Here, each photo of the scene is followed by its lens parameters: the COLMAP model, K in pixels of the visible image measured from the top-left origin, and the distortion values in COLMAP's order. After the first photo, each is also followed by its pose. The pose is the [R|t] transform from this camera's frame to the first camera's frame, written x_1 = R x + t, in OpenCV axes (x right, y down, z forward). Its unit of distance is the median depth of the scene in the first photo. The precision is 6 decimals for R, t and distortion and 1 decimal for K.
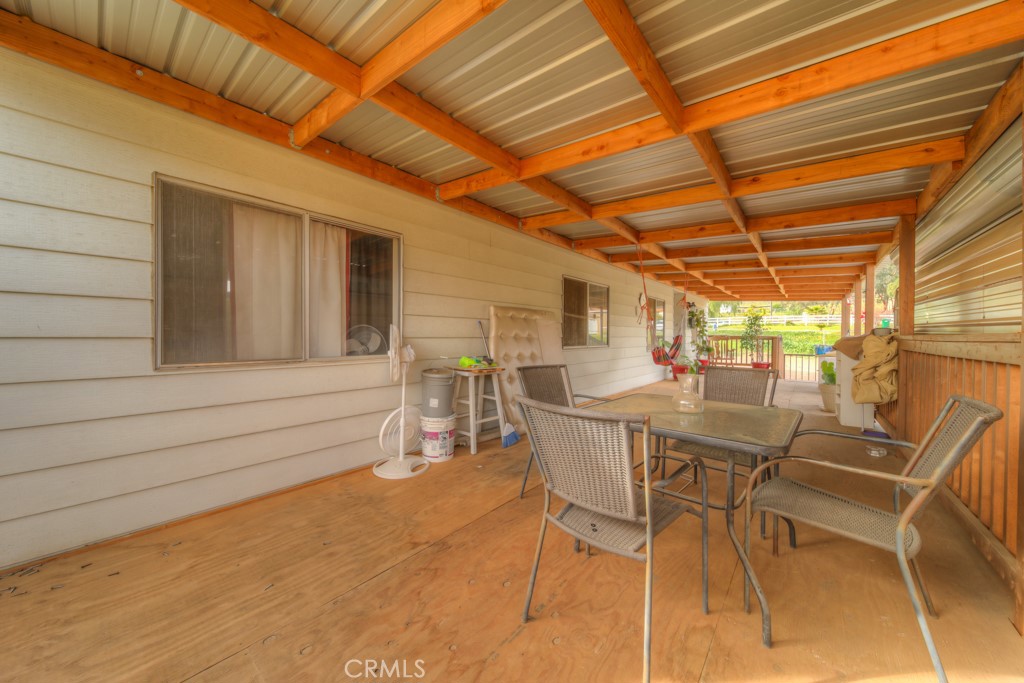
lens RADIAL K [[355.8, 0, 512.0], [0, 355.8, 341.5], [0, 0, 1]] dist [-0.000565, -0.000170]
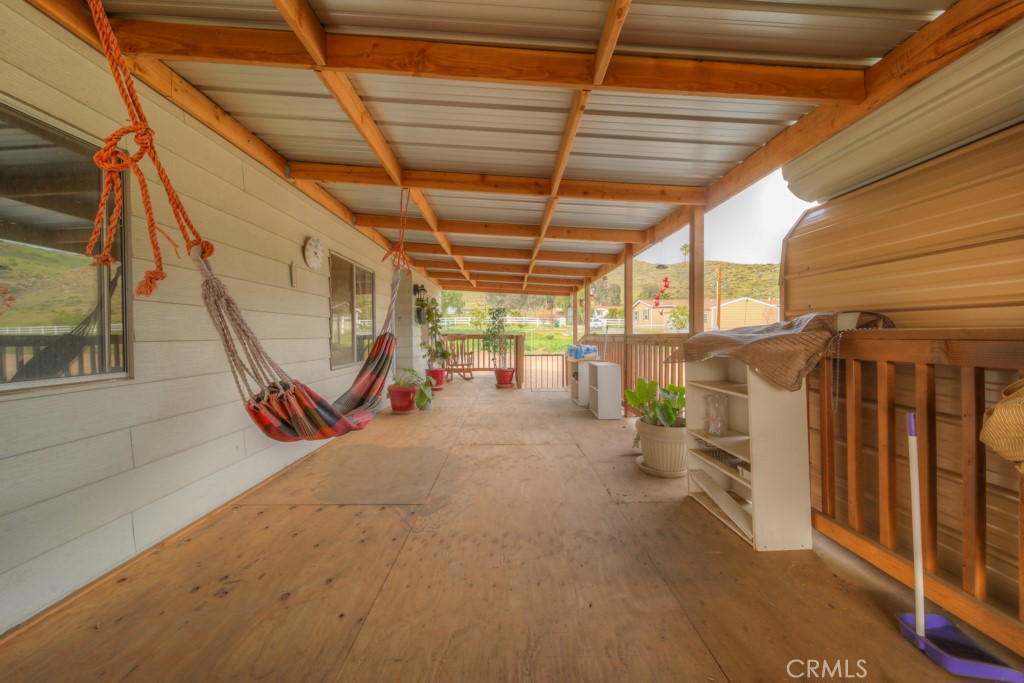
lens RADIAL K [[360.9, 0, 514.3], [0, 360.9, 332.1], [0, 0, 1]] dist [-0.000189, -0.000069]
pose [[0.756048, -0.004888, 0.654497, 0.205544], [0.021542, 0.999616, -0.017418, -0.005740], [-0.654161, 0.027268, 0.755864, 0.395164]]
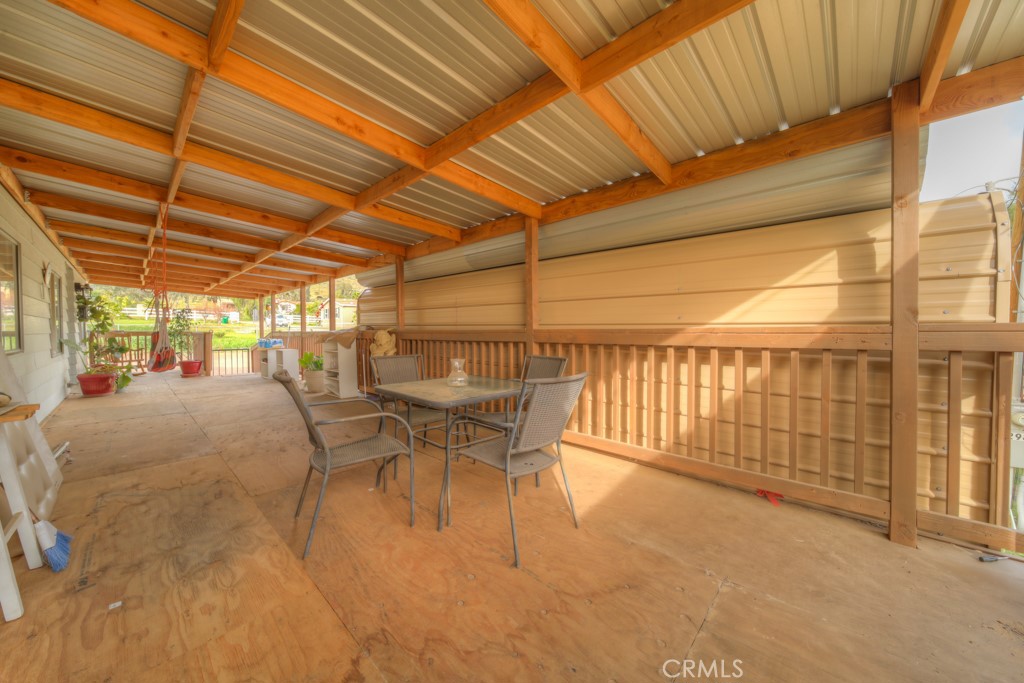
lens RADIAL K [[355.8, 0, 512.0], [0, 355.8, 341.5], [0, 0, 1]] dist [-0.000565, -0.000170]
pose [[0.057714, -0.034552, 0.997735, -0.158194], [0.020516, 0.999231, 0.033417, -0.002933], [-0.998122, 0.018540, 0.058378, 0.129093]]
